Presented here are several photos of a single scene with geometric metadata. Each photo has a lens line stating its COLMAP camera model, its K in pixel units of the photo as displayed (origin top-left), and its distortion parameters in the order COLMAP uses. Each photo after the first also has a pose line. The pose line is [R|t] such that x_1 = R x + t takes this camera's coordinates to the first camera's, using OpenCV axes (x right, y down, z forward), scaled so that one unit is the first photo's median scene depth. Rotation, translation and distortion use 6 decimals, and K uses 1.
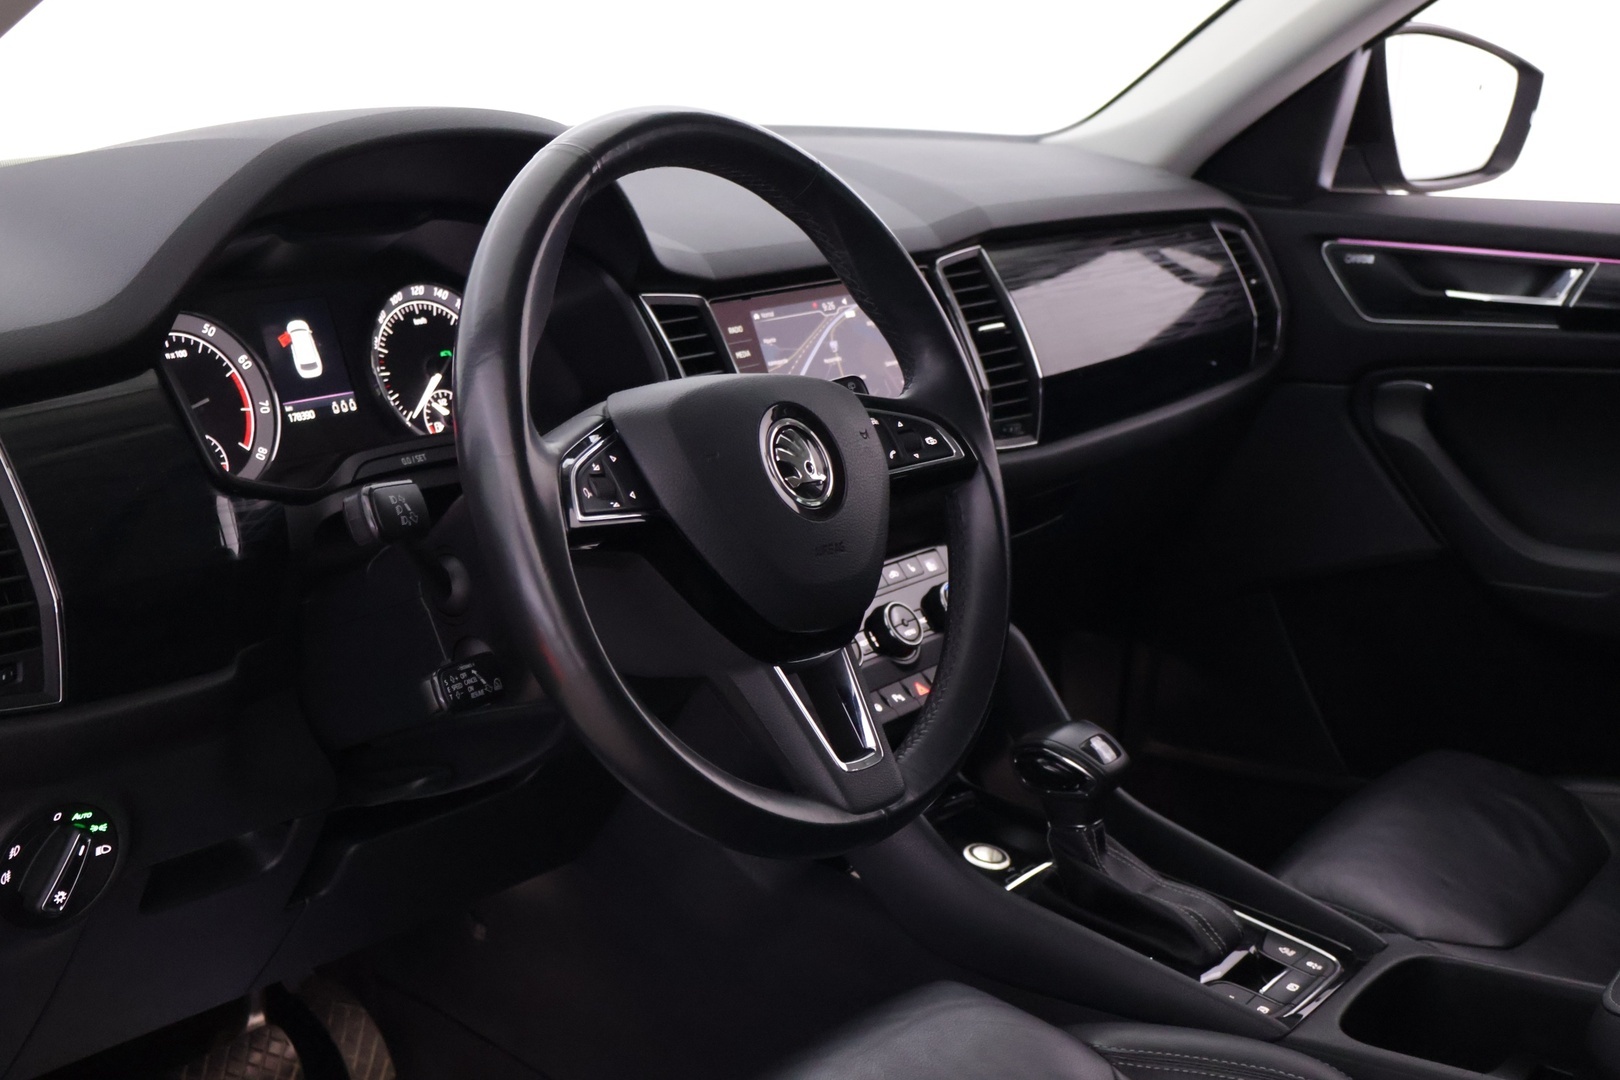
lens RADIAL K [[2084.7, 0, 807.2], [0, 2084.7, 525.0], [0, 0, 1]] dist [-0.066250, 0.000000]
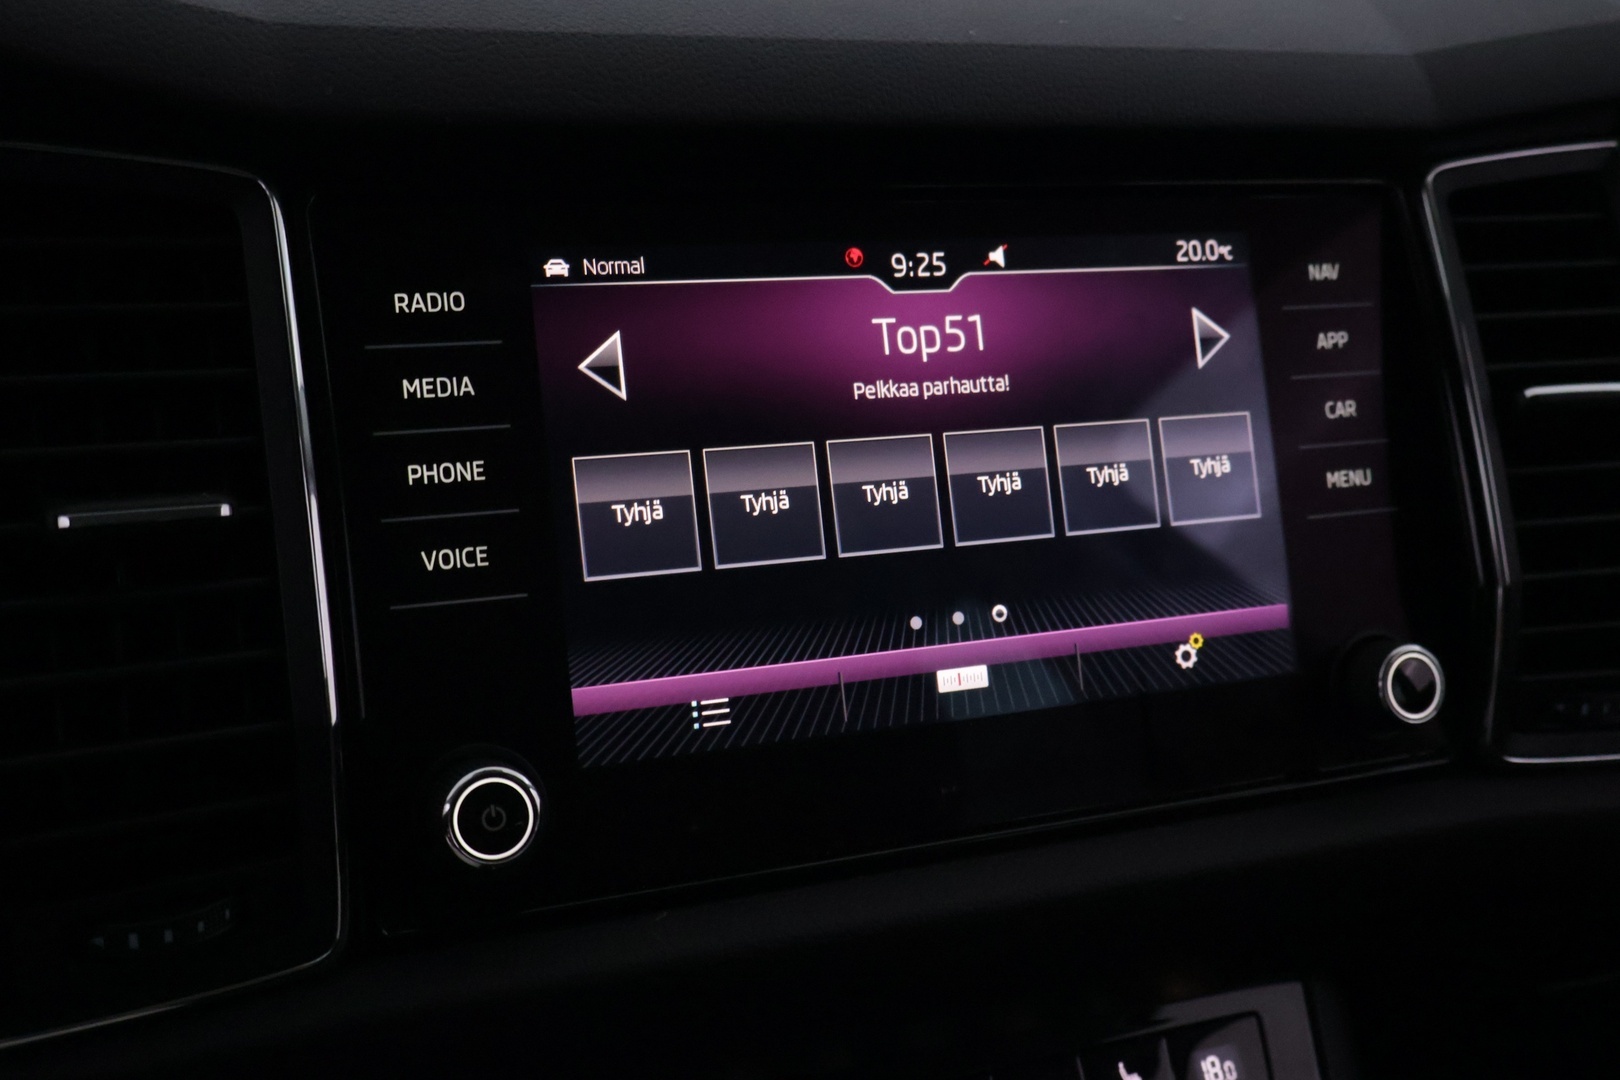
lens RADIAL K [[1759.8, 0, 802.7], [0, 1759.8, 544.6], [0, 0, 1]] dist [0.023733, 0.000000]
pose [[0.860097, 0.187039, -0.474604, 0.150265], [-0.152806, 0.982102, 0.110121, -0.104170], [0.486707, -0.022193, 0.873283, 0.876248]]
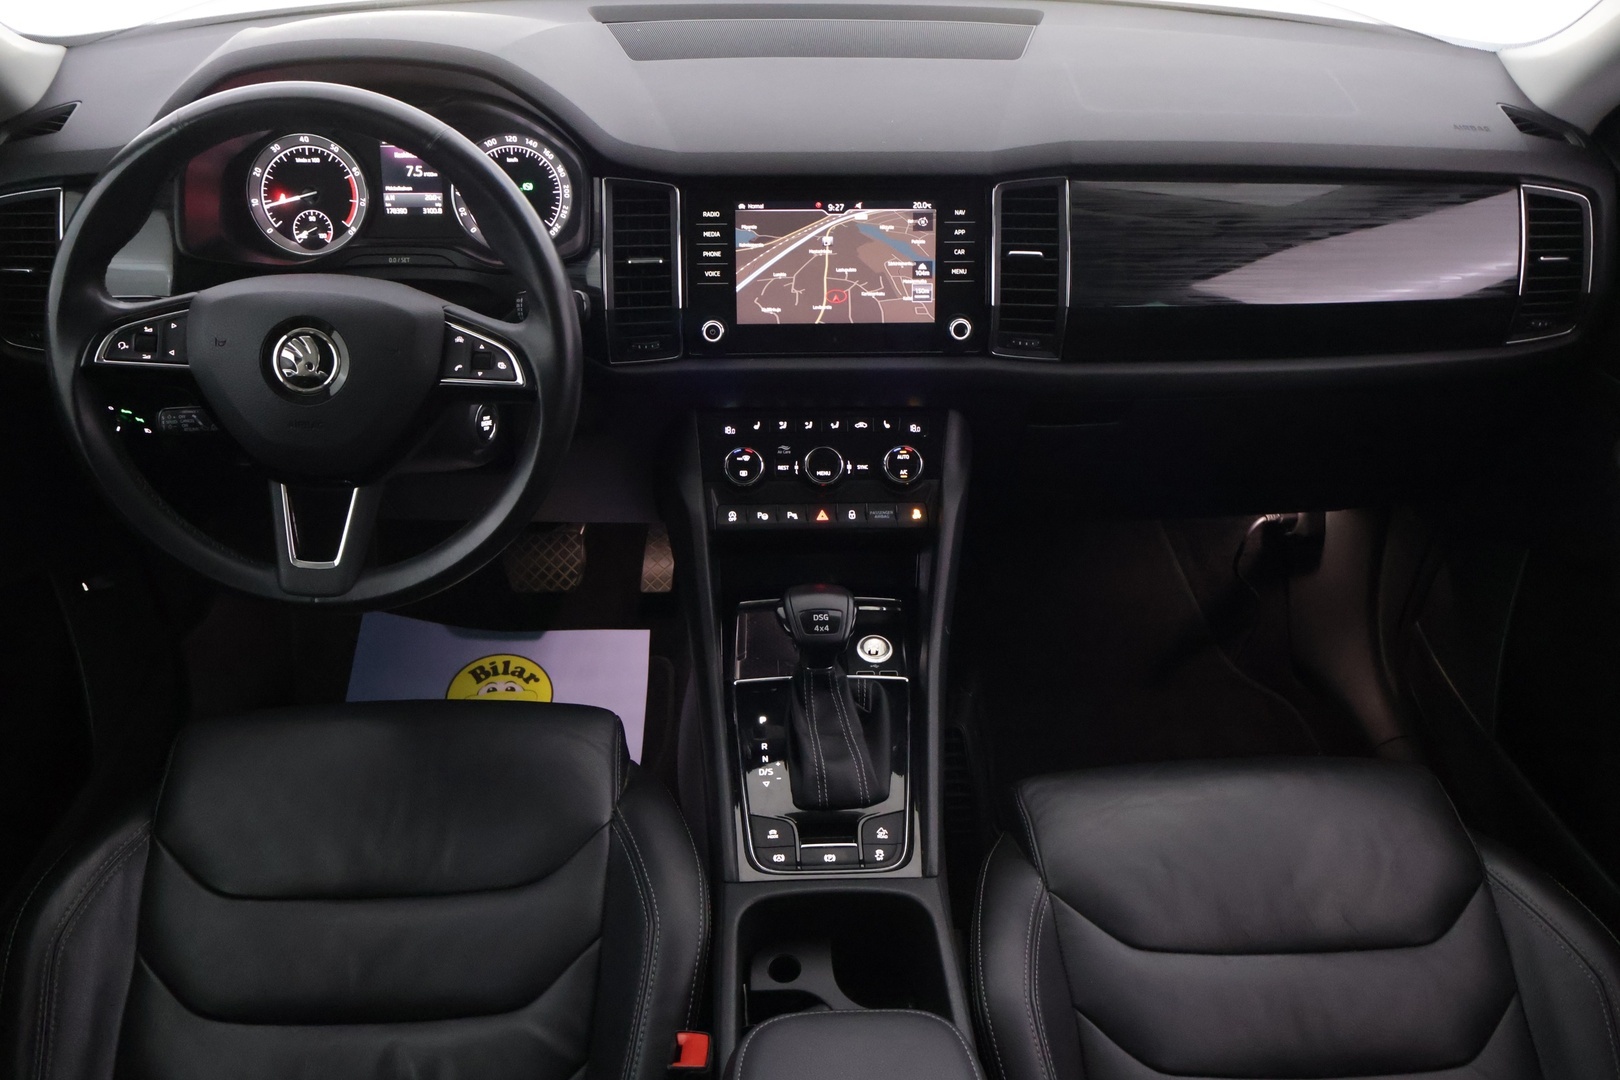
lens RADIAL K [[1360.2, 0, 812.8], [0, 1360.2, 546.7], [0, 0, 1]] dist [-0.021678, 0.026562]
pose [[0.627309, 0.428119, -0.650537, 0.712899], [-0.183436, 0.893063, 0.410840, -0.294854], [0.756859, -0.138392, 0.638759, 0.512829]]
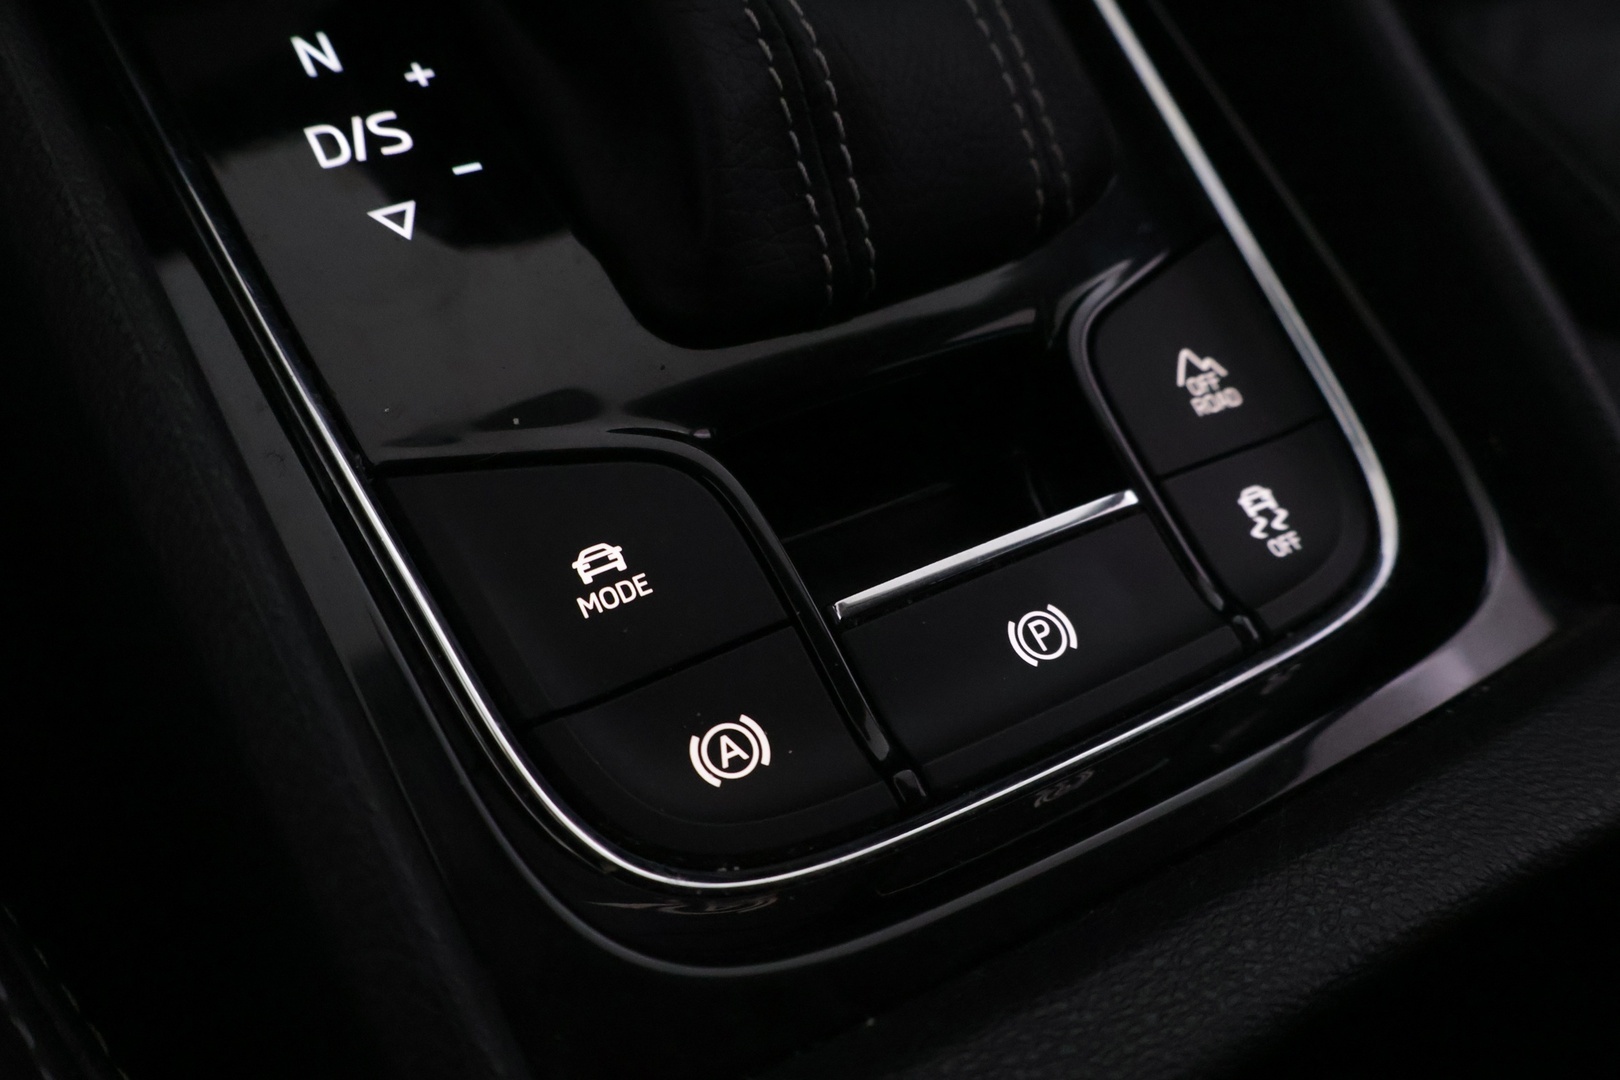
lens RADIAL K [[1387.5, 0, 809.3], [0, 1387.5, 538.2], [0, 0, 1]] dist [-0.004596, -0.002316]
pose [[0.892782, 0.444671, -0.072169, 0.230608], [-0.288986, 0.688212, 0.665471, 0.145280], [0.345583, -0.573264, 0.742927, 0.943677]]
